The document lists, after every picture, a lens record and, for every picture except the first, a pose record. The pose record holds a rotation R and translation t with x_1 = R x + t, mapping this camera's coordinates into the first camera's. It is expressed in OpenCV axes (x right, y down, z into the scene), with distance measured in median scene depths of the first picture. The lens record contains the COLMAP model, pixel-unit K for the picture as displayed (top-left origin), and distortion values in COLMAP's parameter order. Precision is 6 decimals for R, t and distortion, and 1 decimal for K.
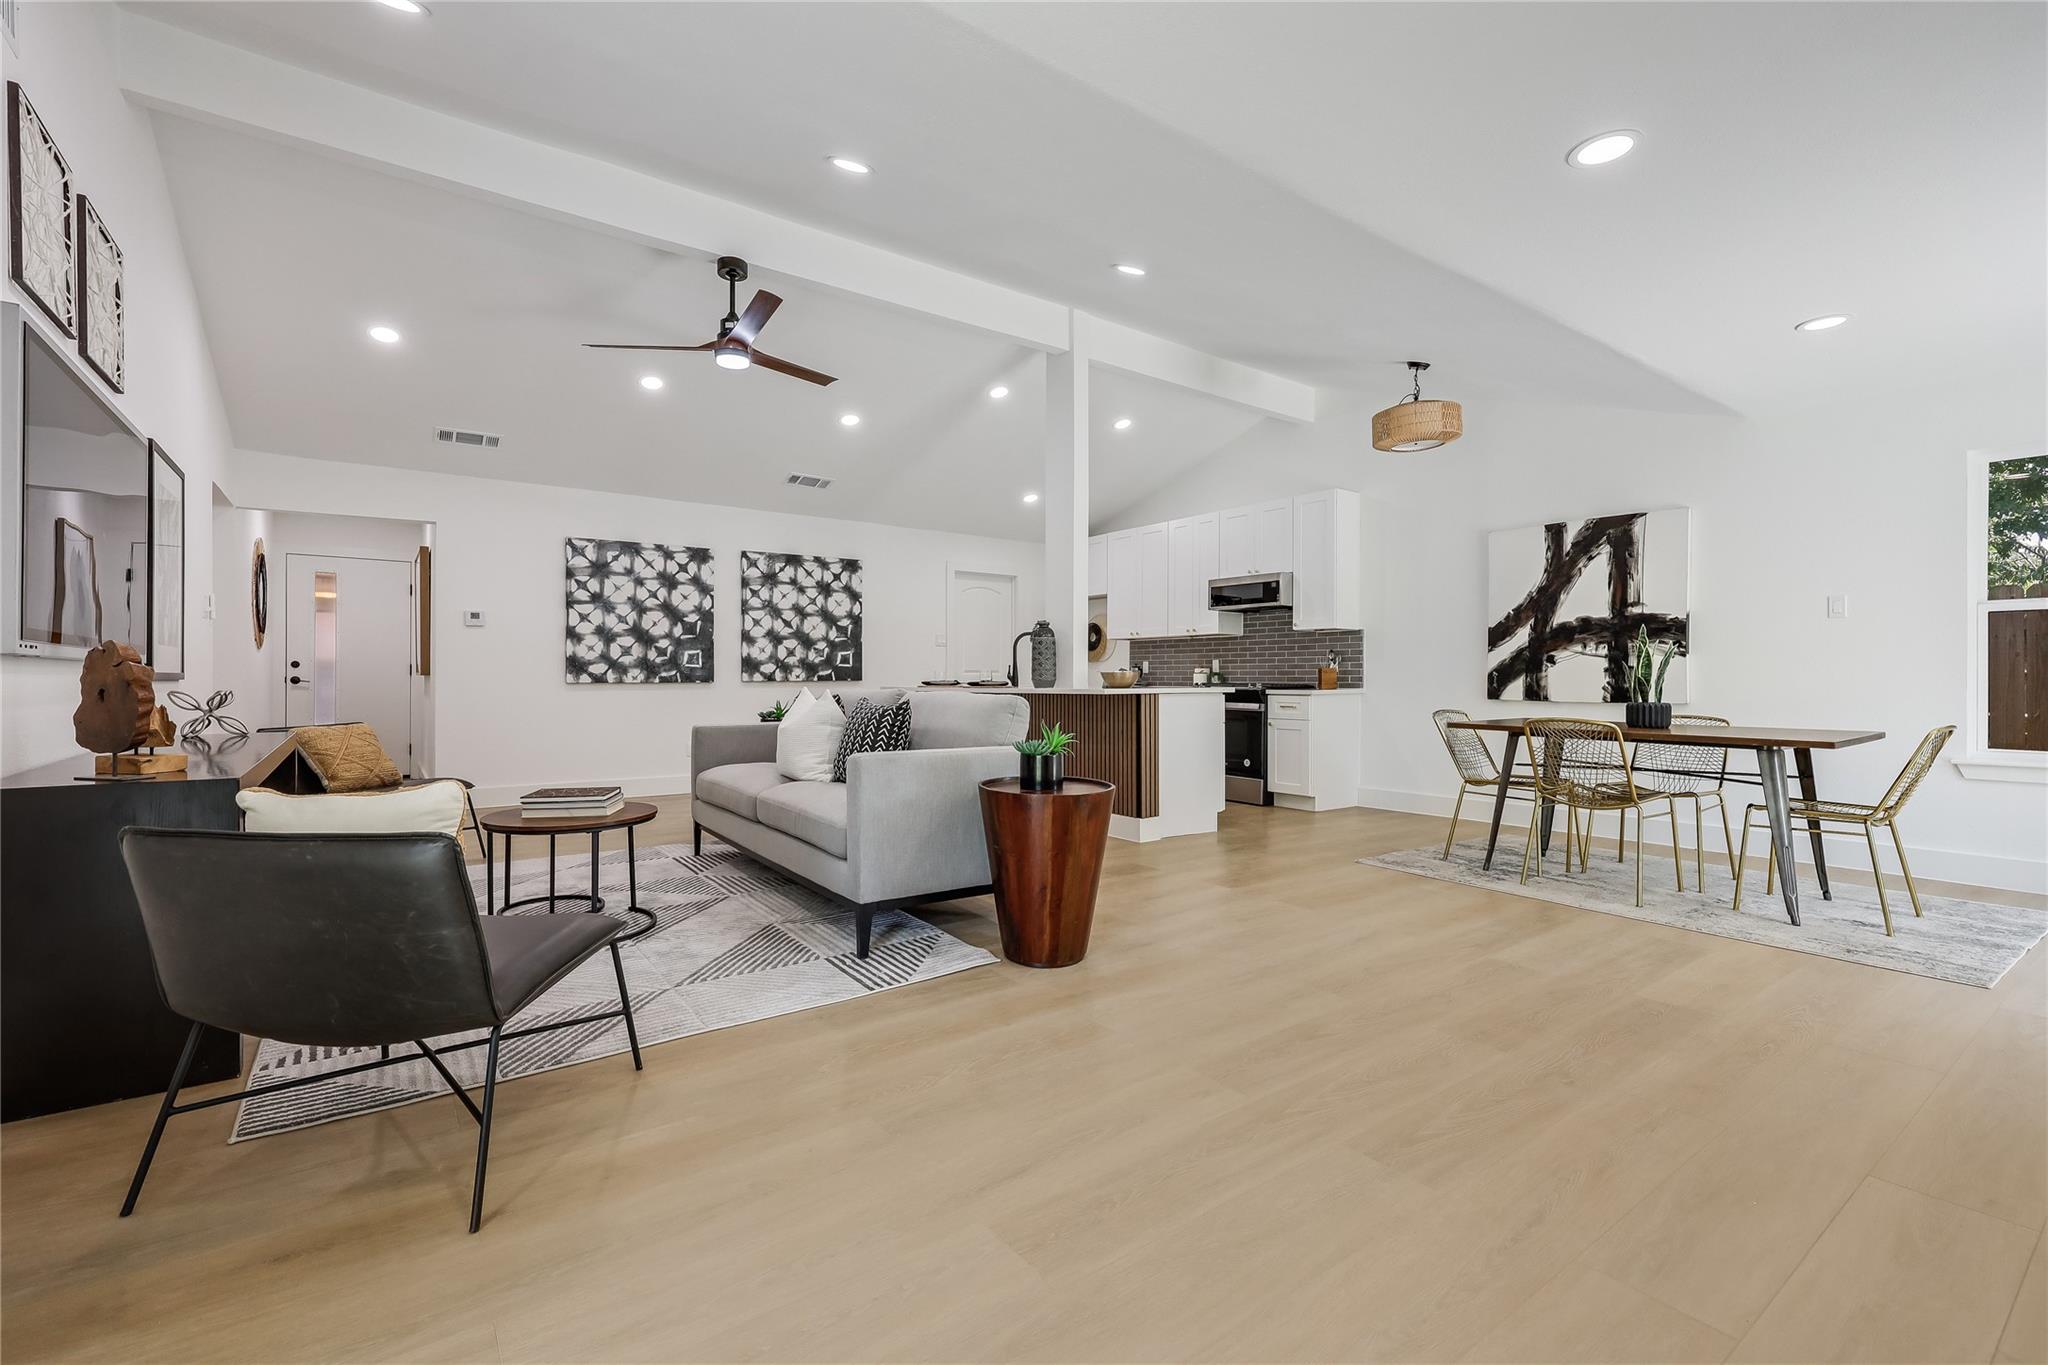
lens RADIAL K [[892.0, 0, 1027.7], [0, 892.0, 678.6], [0, 0, 1]] dist [-0.014711, -0.000416]
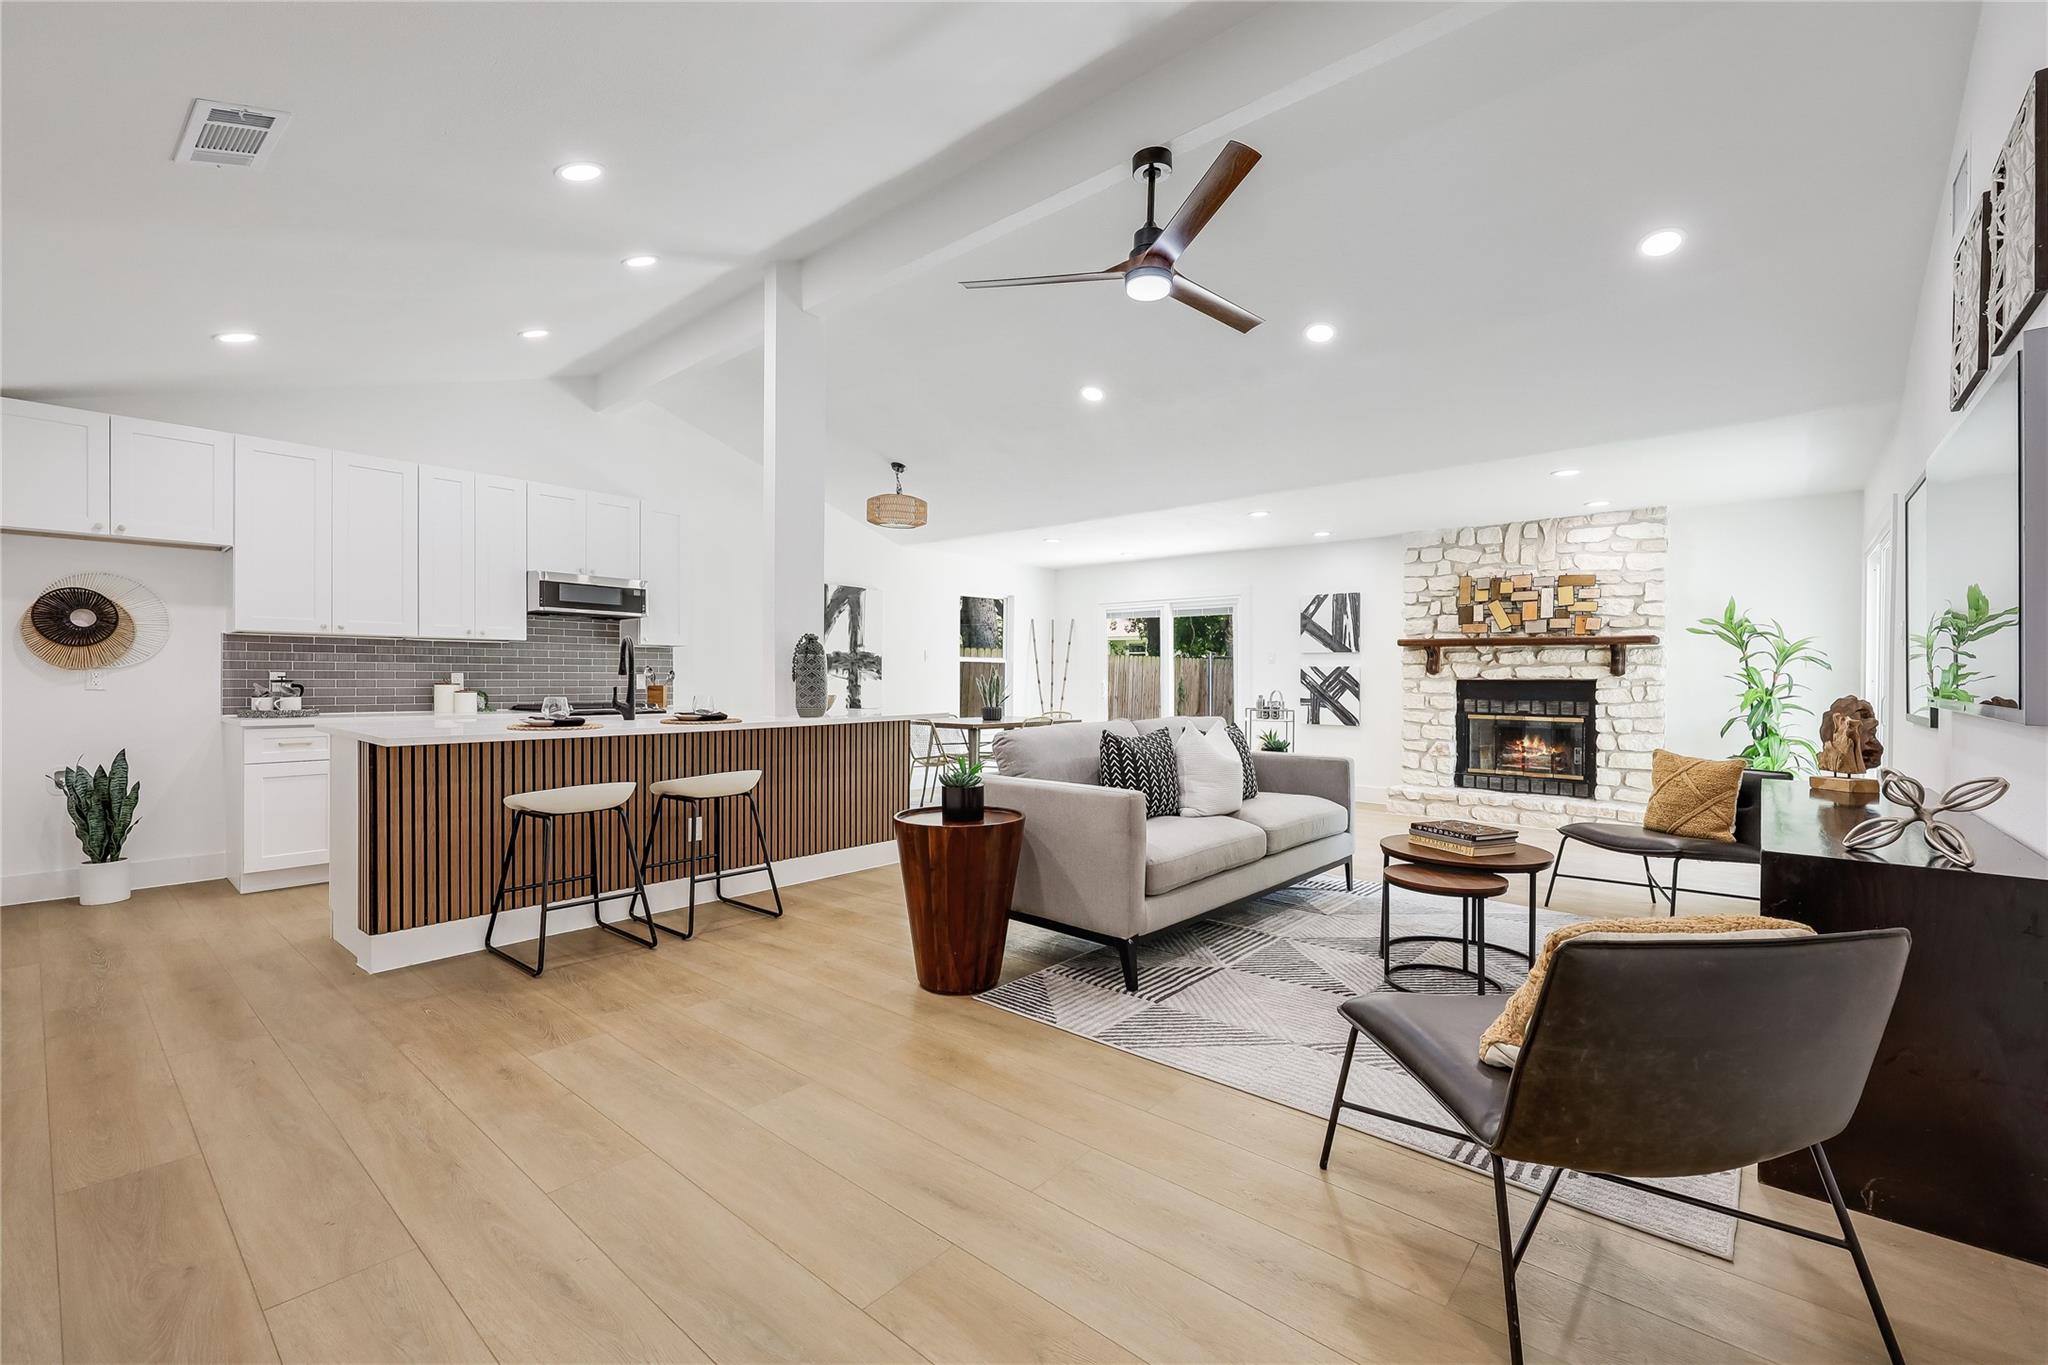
lens RADIAL K [[844.0, 0, 1025.0], [0, 844.0, 690.1], [0, 0, 1]] dist [-0.013940, -0.000717]
pose [[-0.238353, -0.015788, 0.971050, -0.597671], [-0.004714, 0.999875, 0.015100, -0.020611], [-0.971167, -0.000978, -0.238397, 0.763242]]
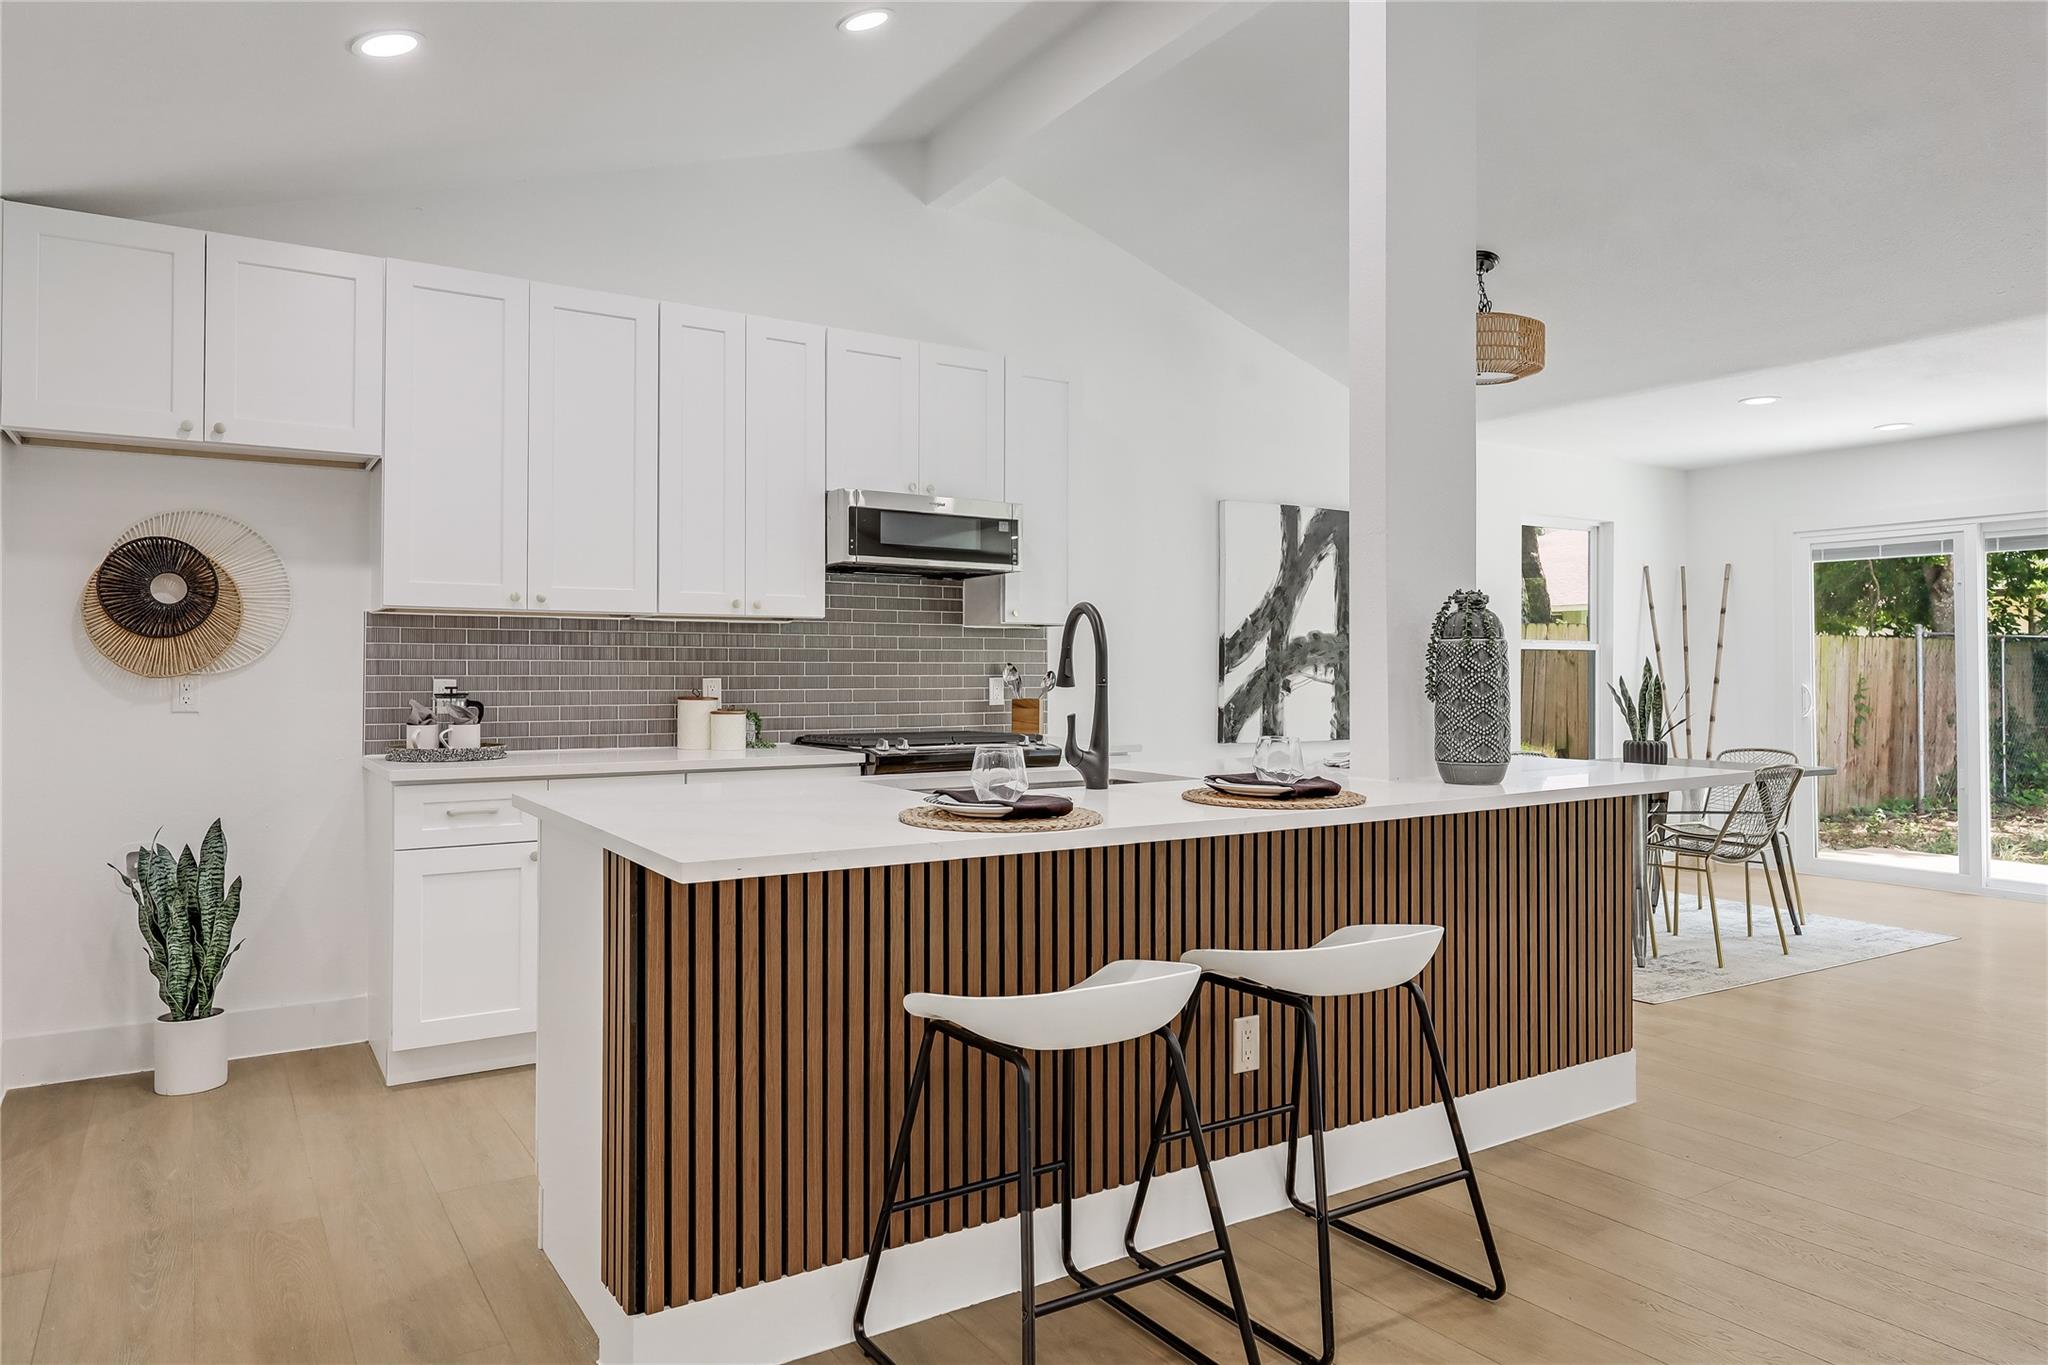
lens RADIAL K [[1284.8, 0, 1019.1], [0, 1284.8, 669.3], [0, 0, 1]] dist [-0.024028, 0.002934]
pose [[0.063826, 0.001306, 0.997960, -0.383904], [-0.000960, 0.999999, -0.001247, -0.025899], [-0.997961, -0.000879, 0.063827, 0.880100]]
